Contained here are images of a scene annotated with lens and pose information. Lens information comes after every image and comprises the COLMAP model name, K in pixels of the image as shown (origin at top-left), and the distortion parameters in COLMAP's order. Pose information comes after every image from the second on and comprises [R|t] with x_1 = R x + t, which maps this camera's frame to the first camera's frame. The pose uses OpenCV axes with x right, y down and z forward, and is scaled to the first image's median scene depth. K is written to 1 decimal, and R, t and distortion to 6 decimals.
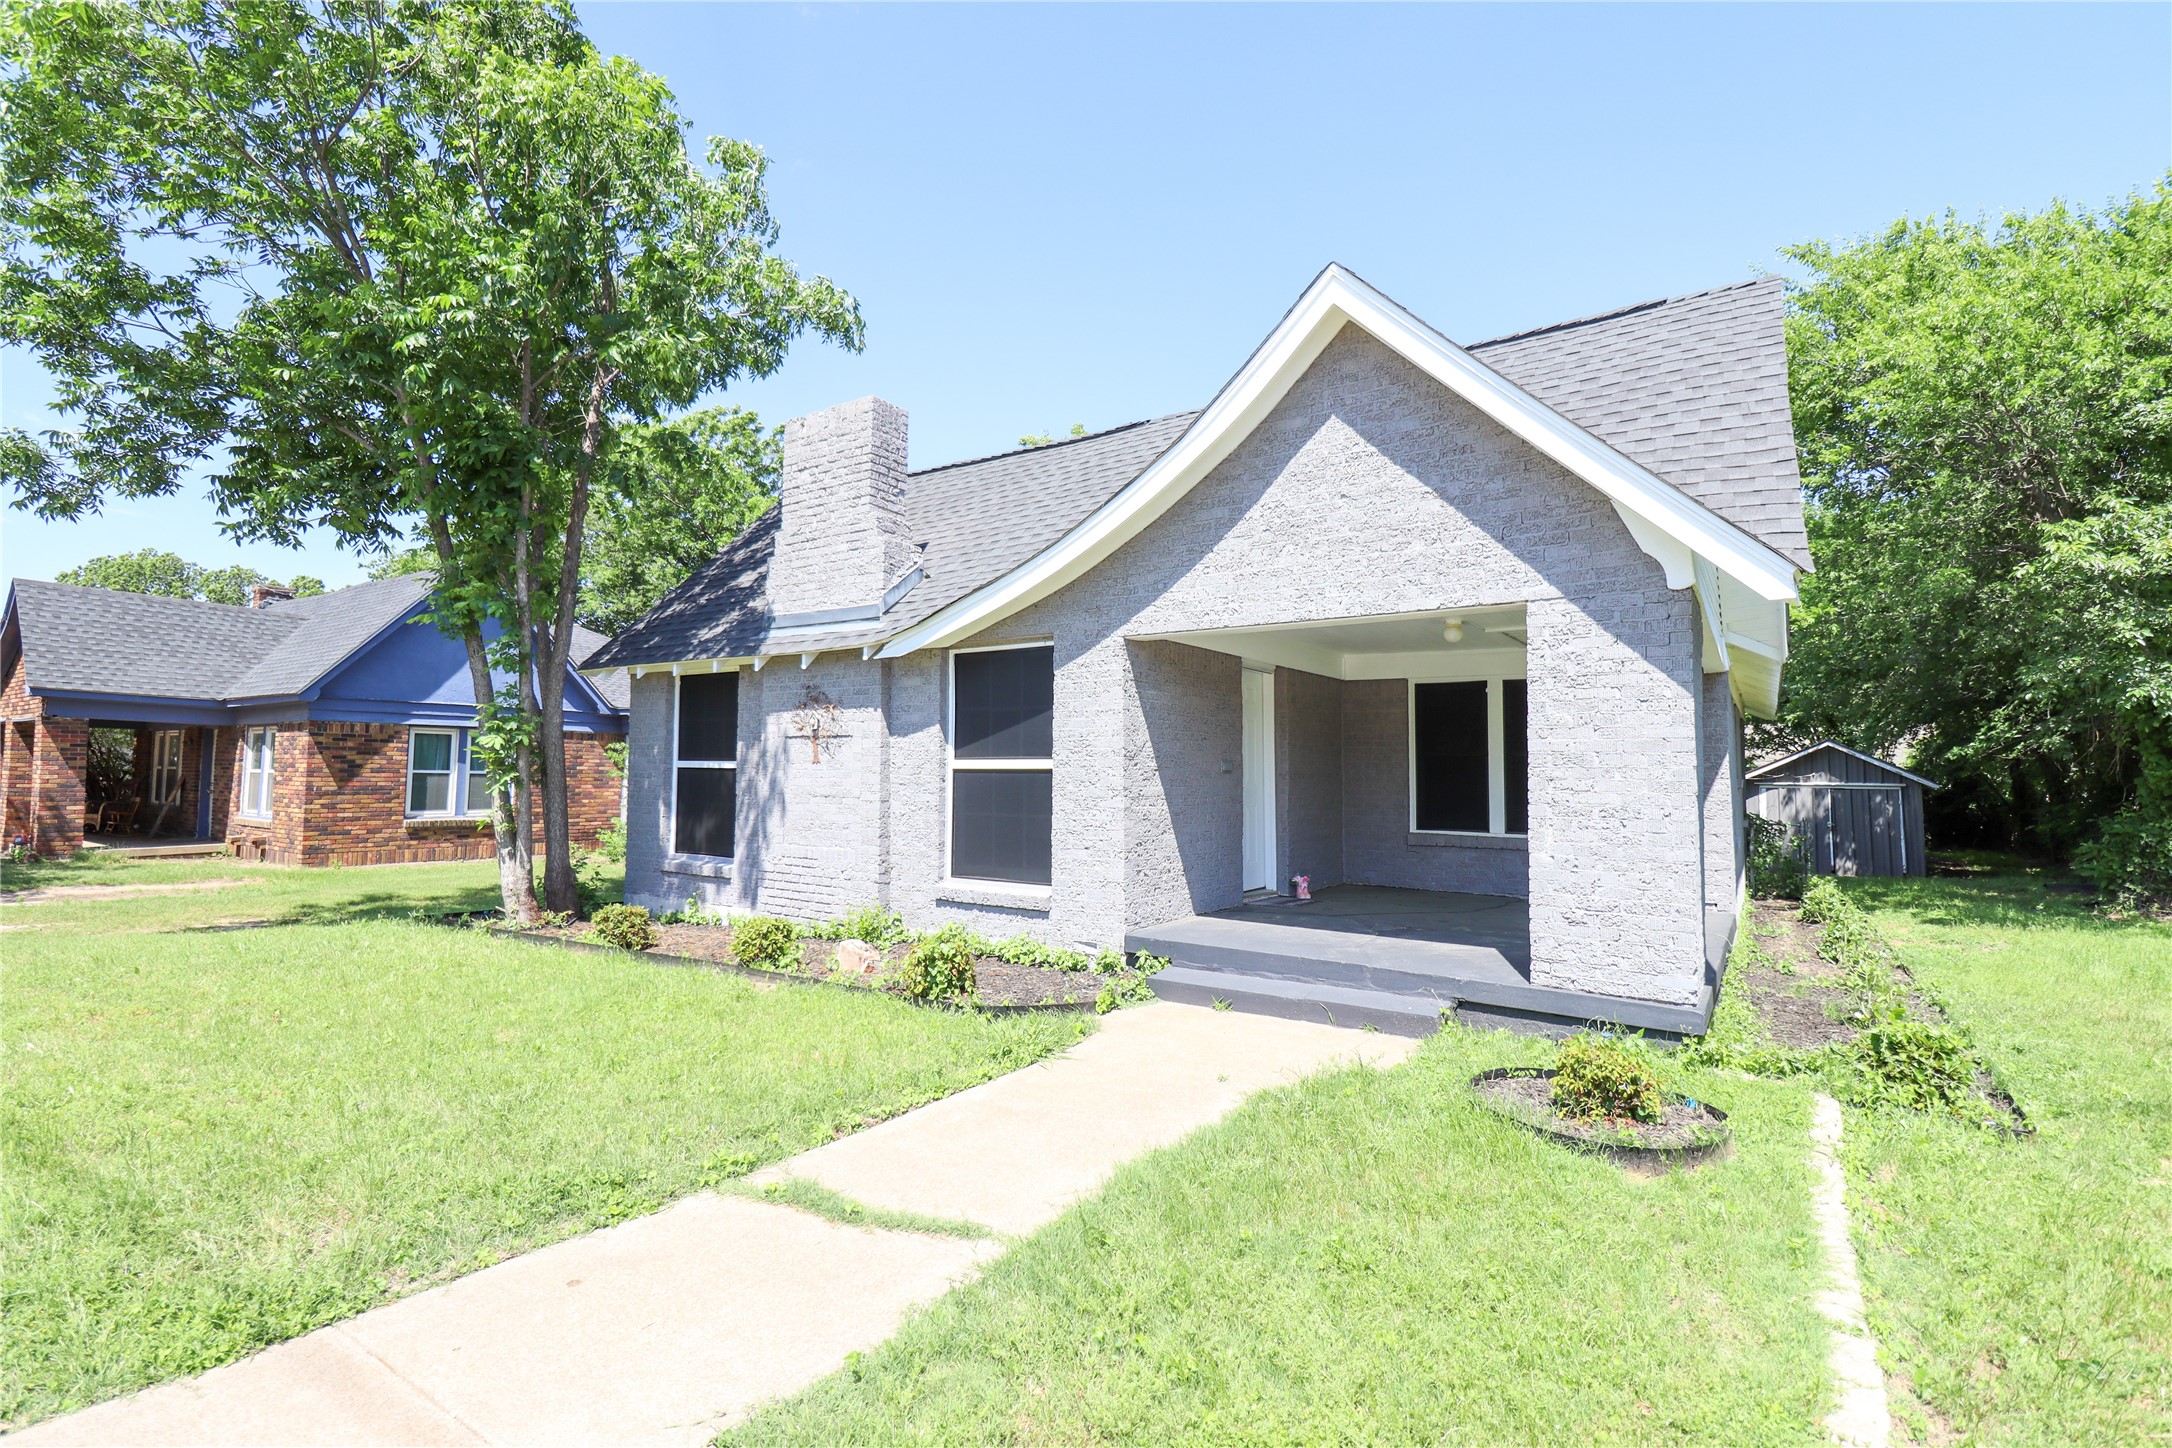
lens RADIAL K [[1005.5, 0, 1085.8], [0, 1005.5, 719.6], [0, 0, 1]] dist [-0.006890, -0.006671]
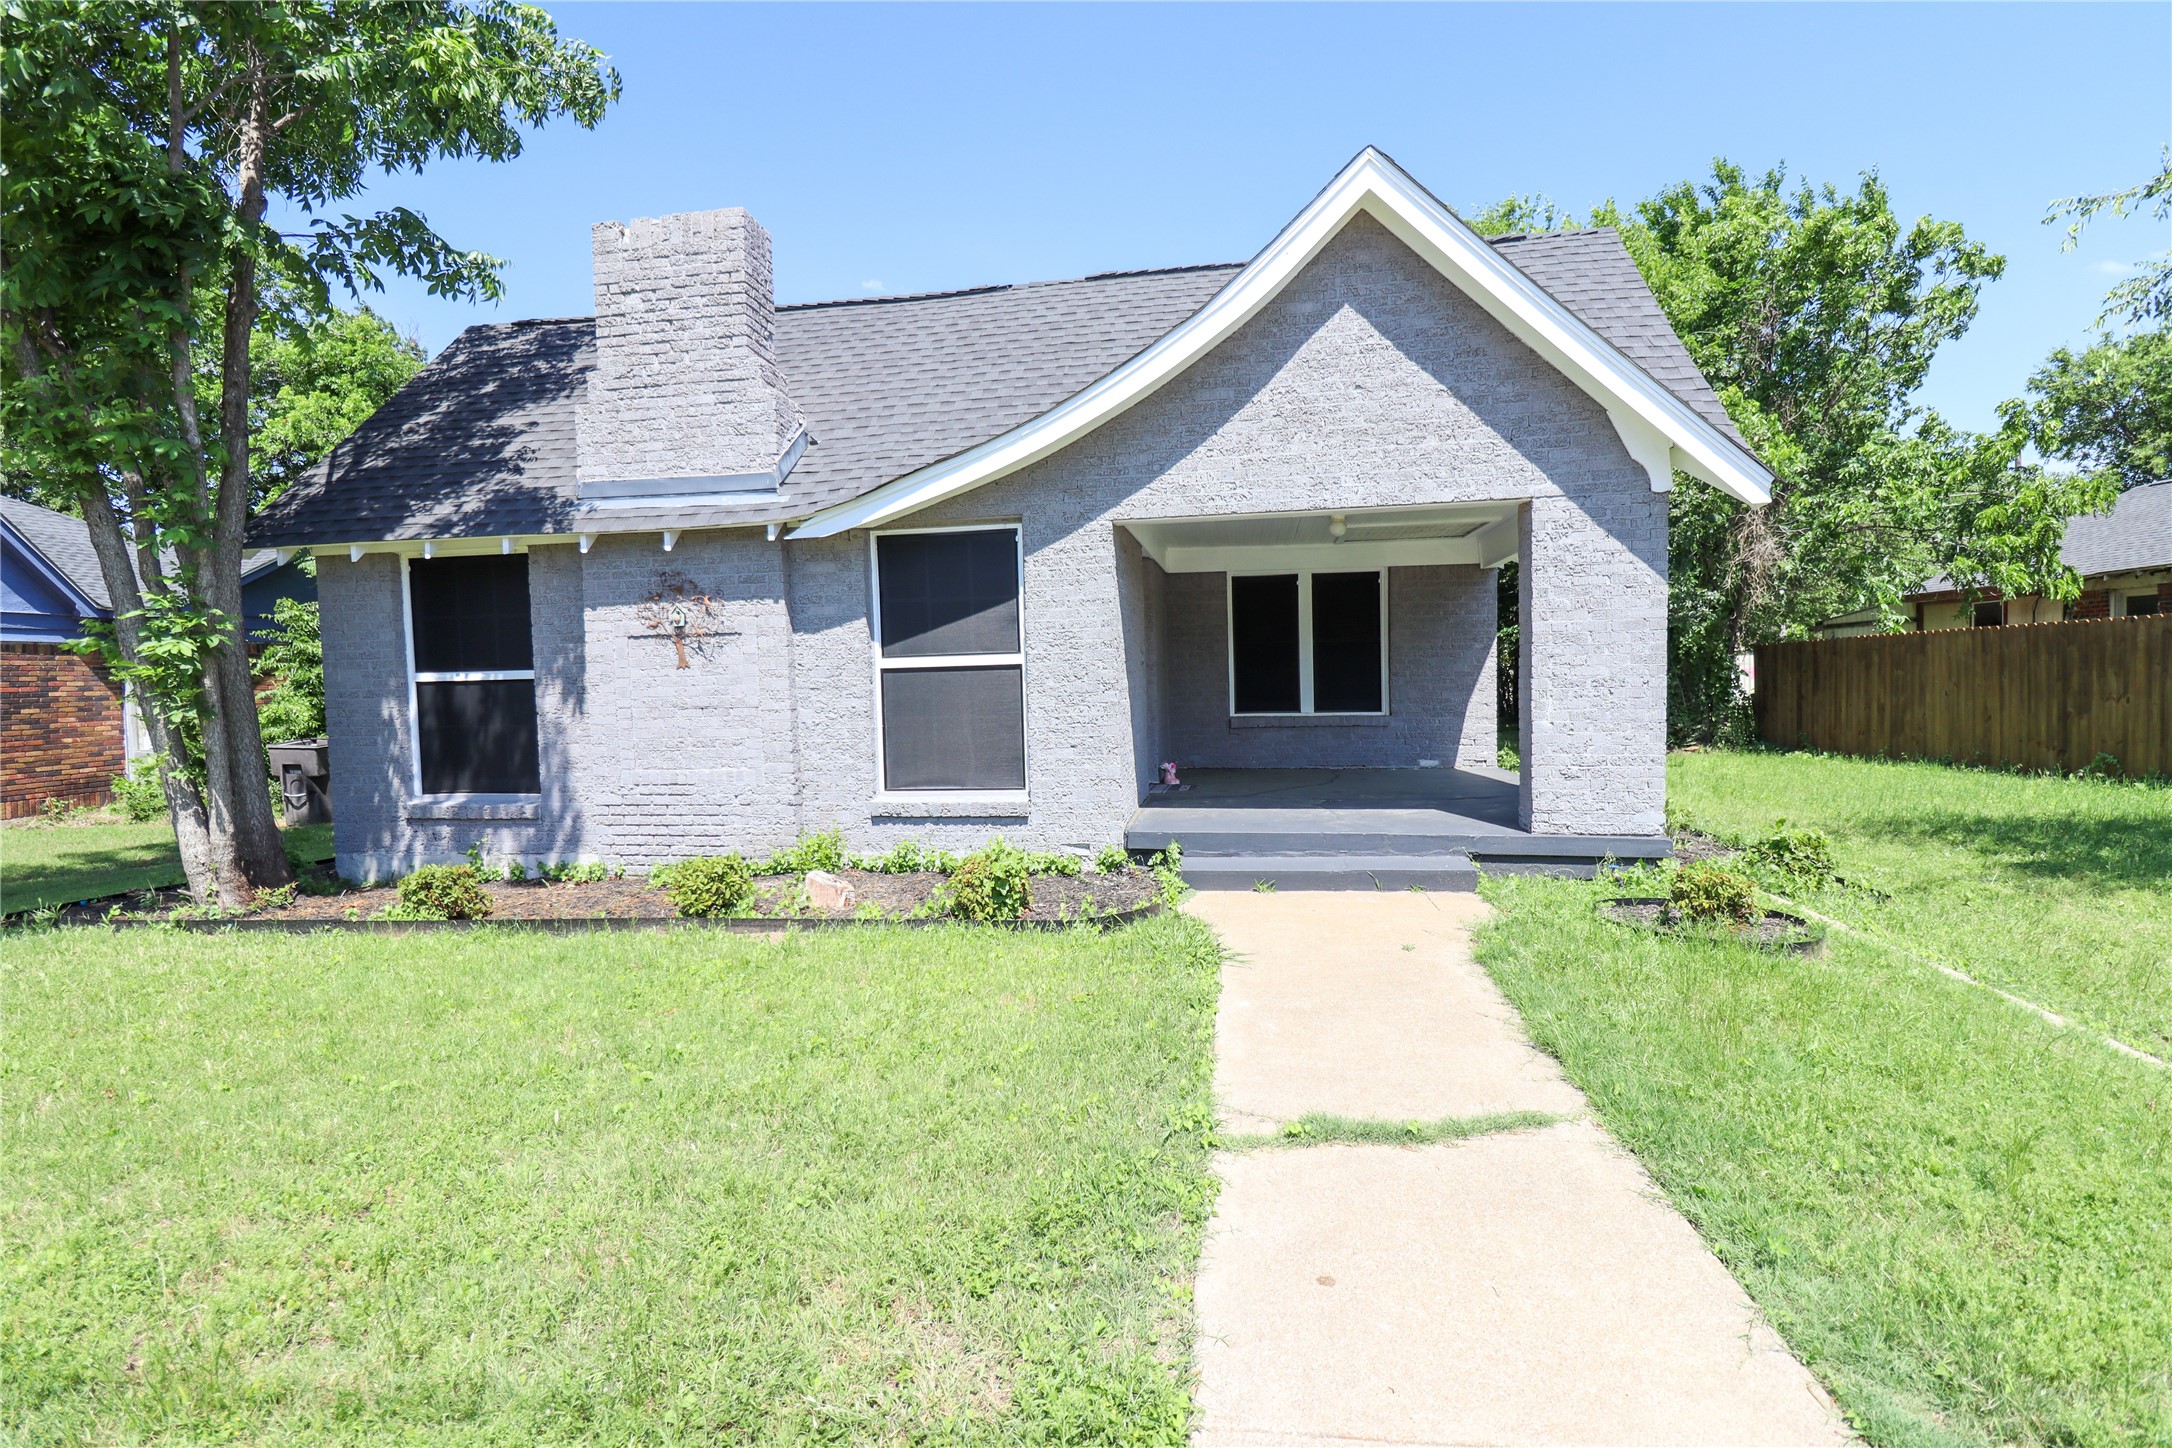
lens RADIAL K [[1005.5, 0, 1086.0], [0, 1005.5, 721.1], [0, 0, 1]] dist [-0.006890, -0.006671]
pose [[0.900531, -0.054947, 0.431307, -0.386222], [0.011119, 0.994568, 0.103490, 0.006483], [-0.434650, -0.088400, 0.896250, 0.146222]]
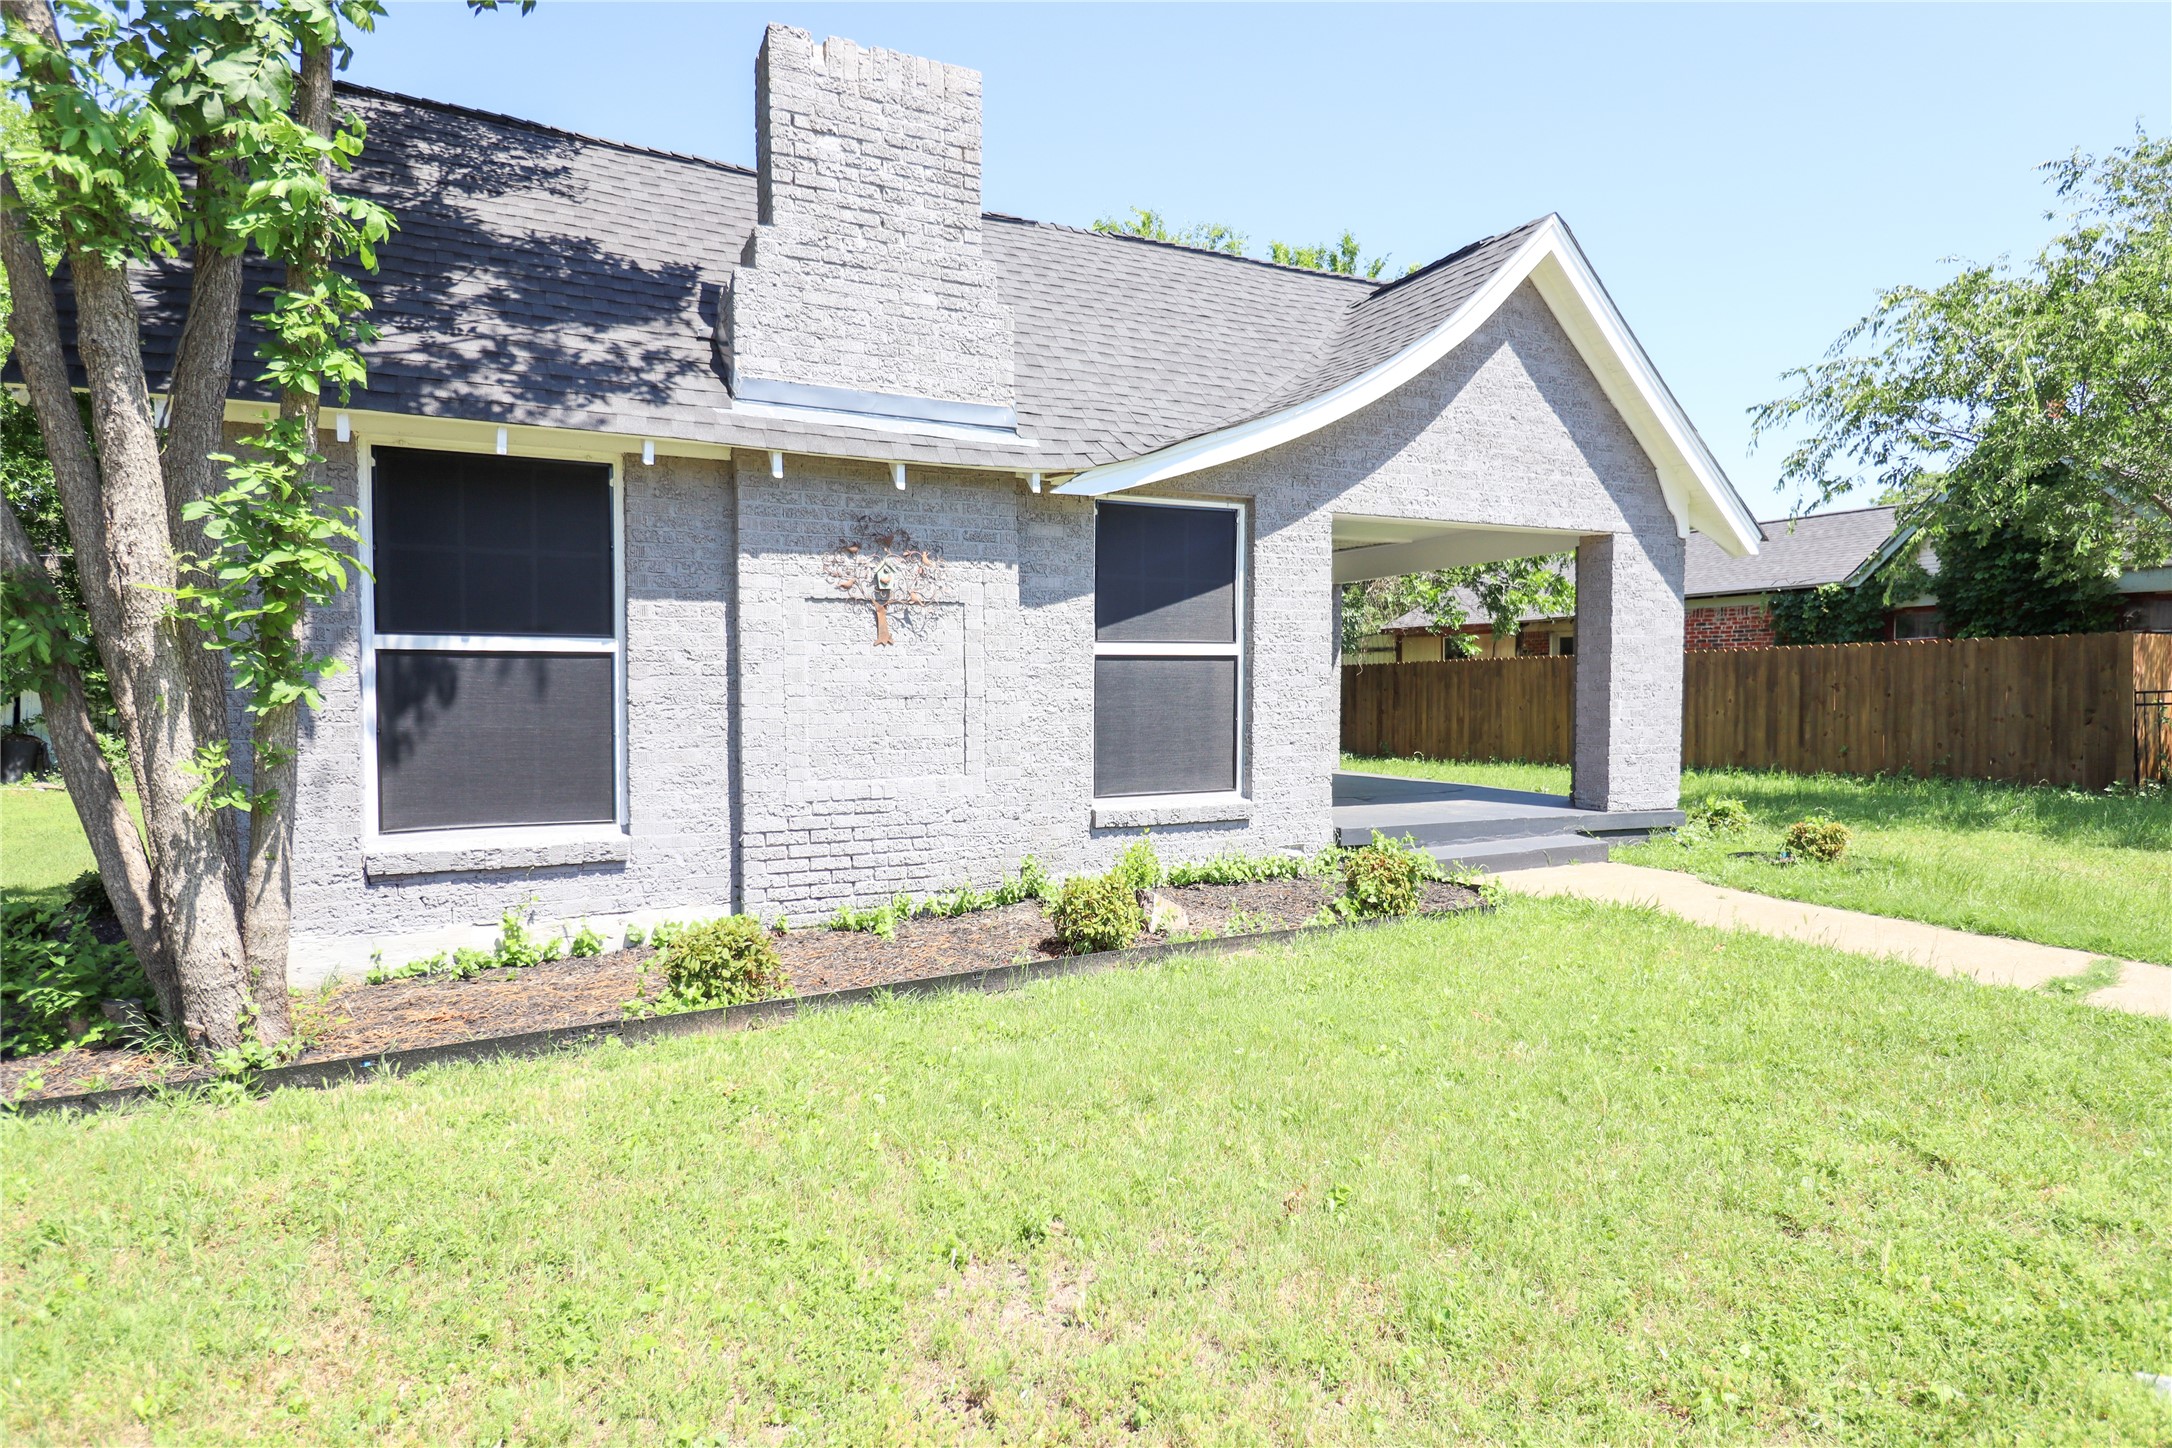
lens RADIAL K [[1165.9, 0, 1089.4], [0, 1165.9, 718.4], [0, 0, 1]] dist [-0.001426, 0.000112]
pose [[0.493995, -0.040384, 0.868526, -0.977200], [-0.041947, 0.996651, 0.070200, 0.039105], [-0.868452, -0.071110, 0.490647, 0.631276]]
